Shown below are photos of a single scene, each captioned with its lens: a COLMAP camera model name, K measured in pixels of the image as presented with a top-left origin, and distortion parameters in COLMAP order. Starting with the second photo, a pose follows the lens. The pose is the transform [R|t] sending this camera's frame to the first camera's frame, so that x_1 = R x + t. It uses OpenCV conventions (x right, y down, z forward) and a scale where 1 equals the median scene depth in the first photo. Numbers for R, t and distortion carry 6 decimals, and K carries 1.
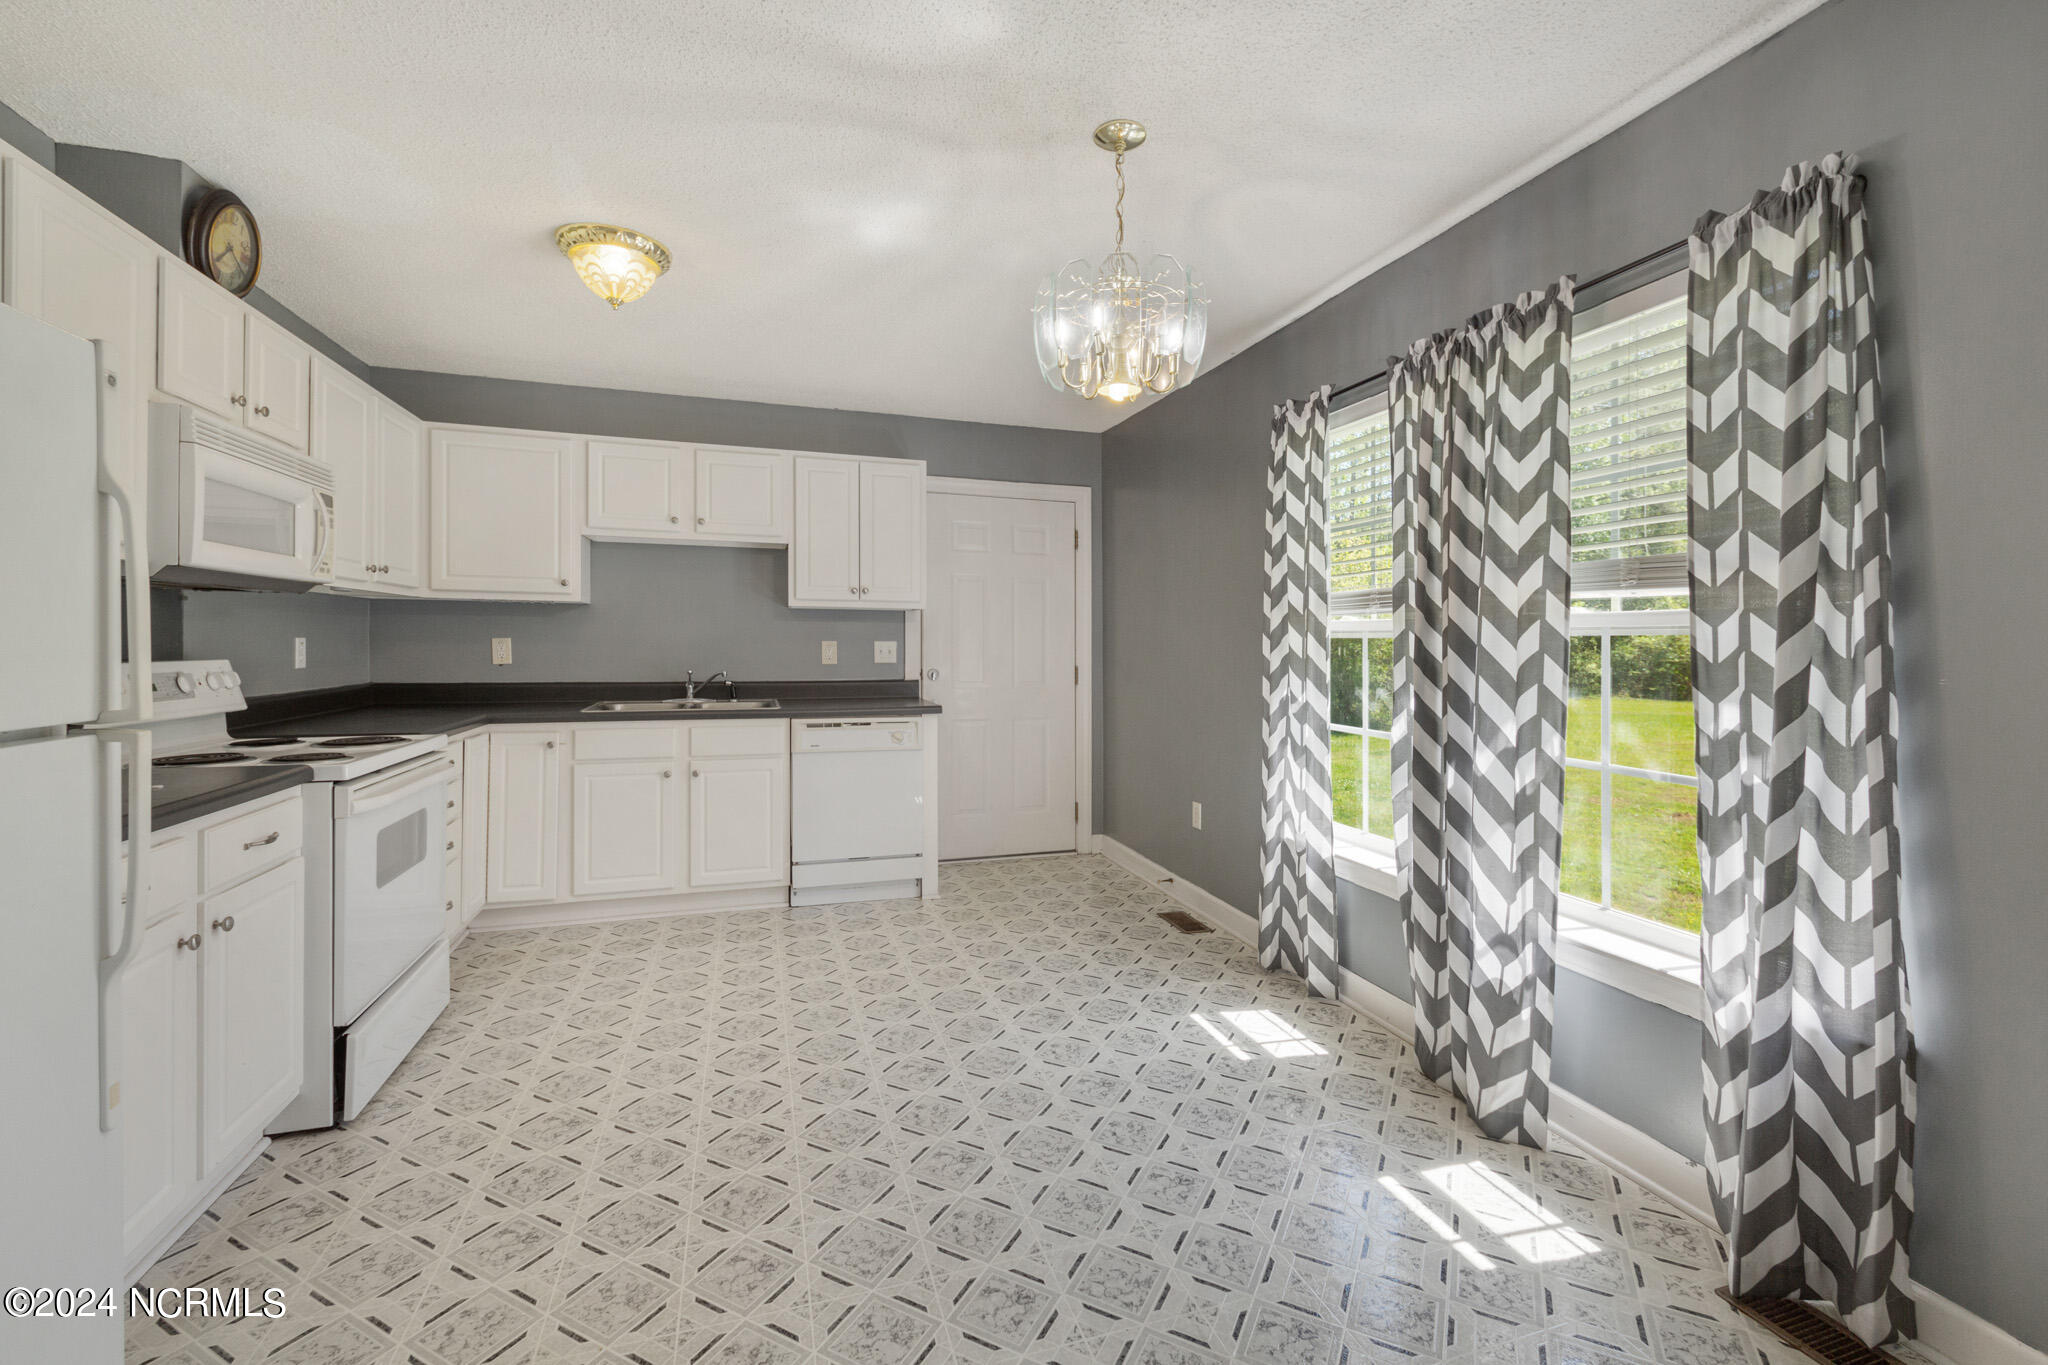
lens RADIAL K [[857.7, 0, 1021.7], [0, 857.7, 658.1], [0, 0, 1]] dist [0.020706, 0.000003]
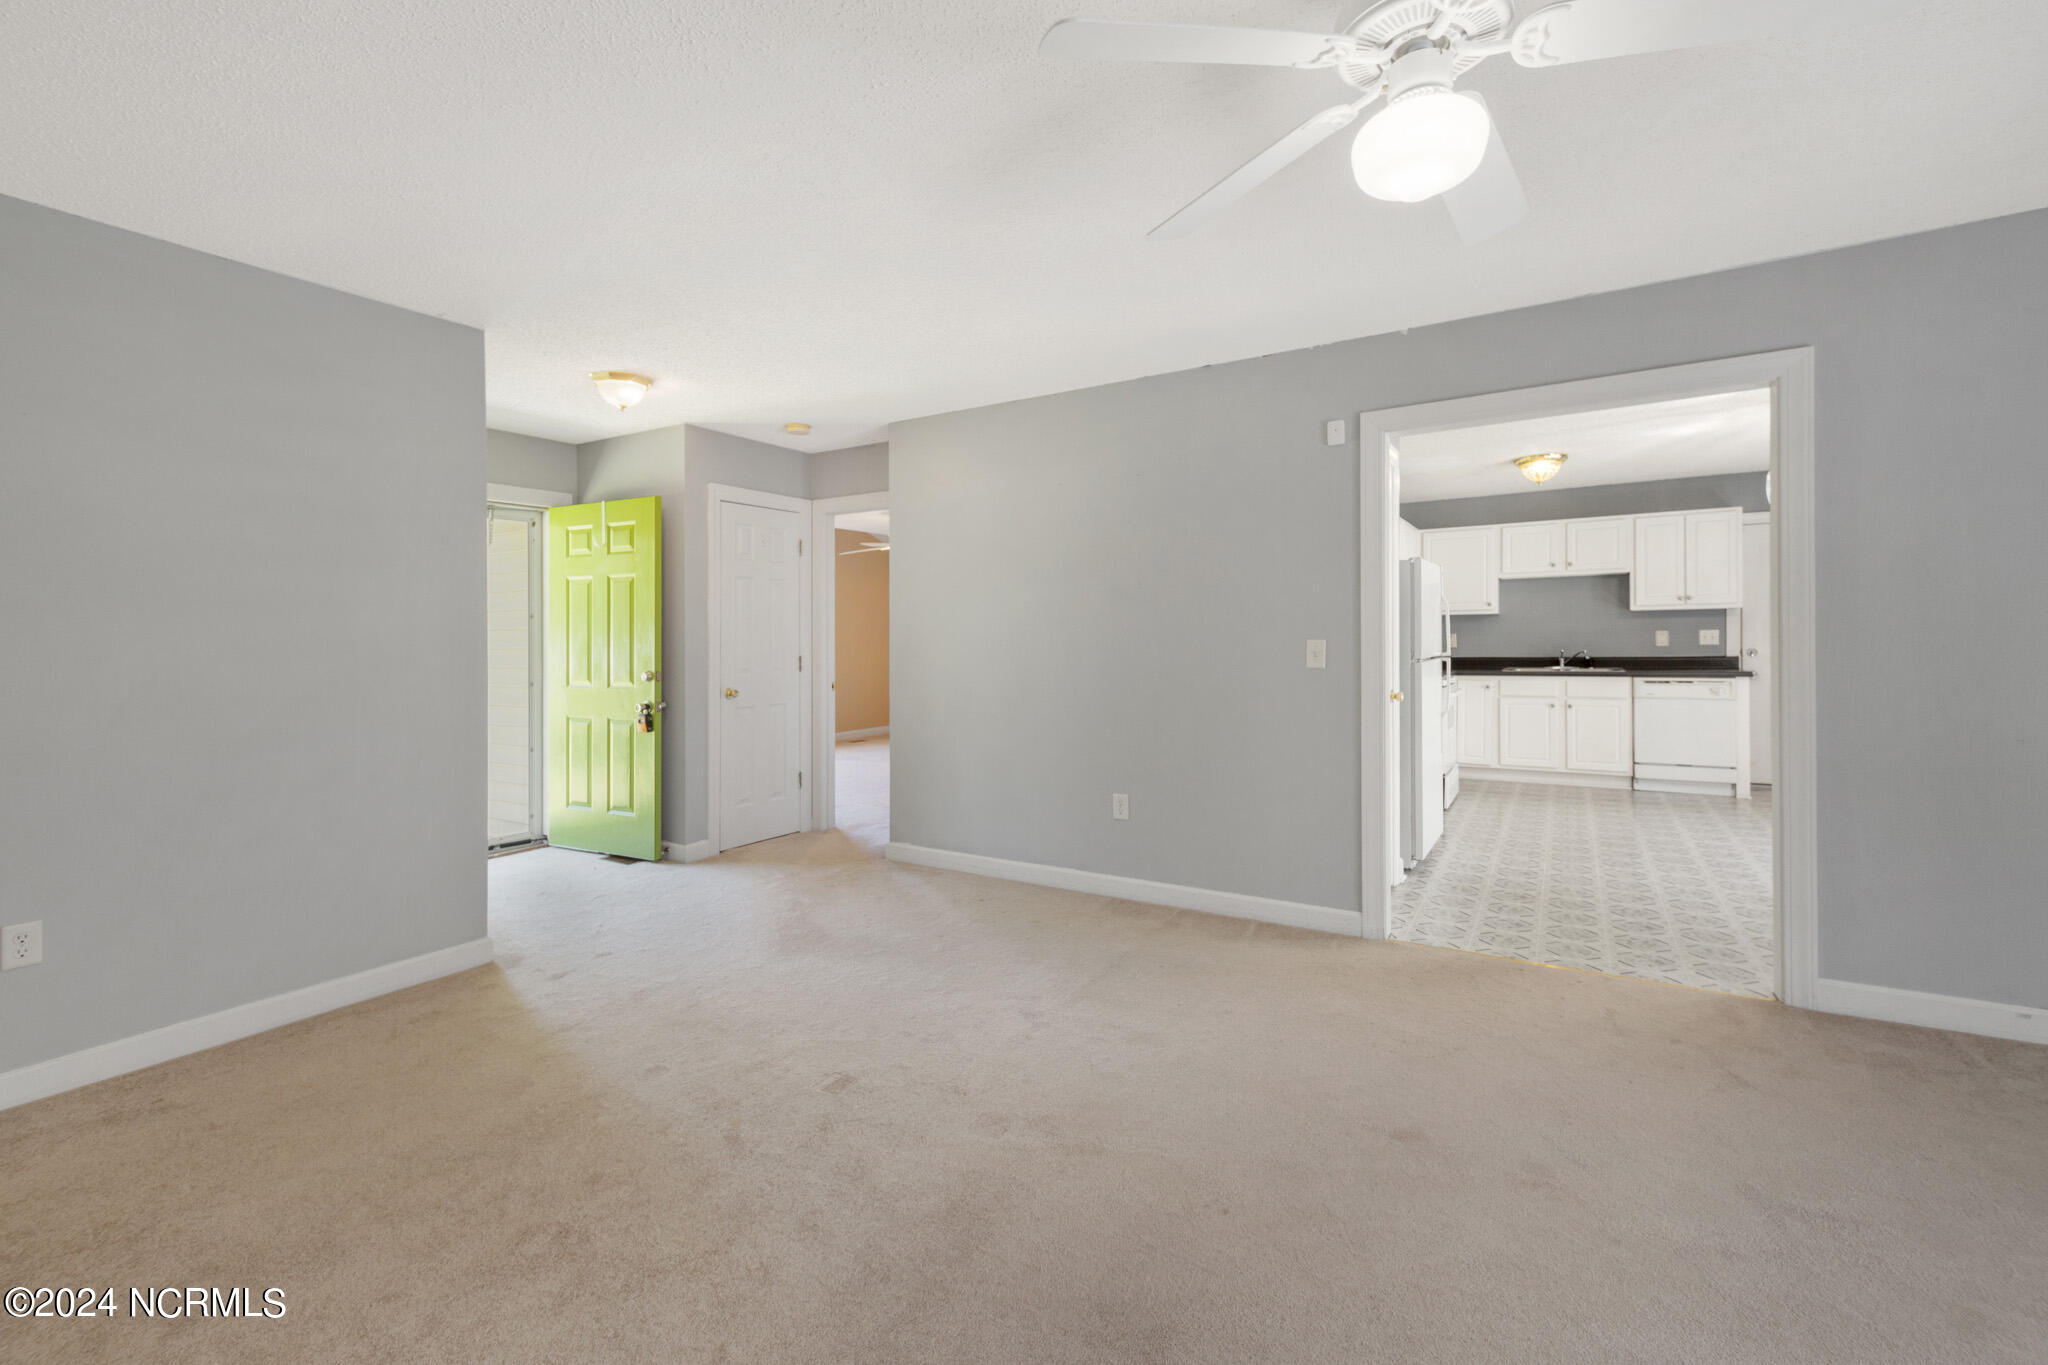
lens RADIAL K [[857.7, 0, 1021.7], [0, 857.7, 658.1], [0, 0, 1]] dist [0.020706, 0.000003]
pose [[0.648833, -0.000947, -0.760930, 0.237489], [0.007438, 0.999959, 0.005097, 0.013824], [0.760894, -0.008967, 0.648814, -0.976677]]
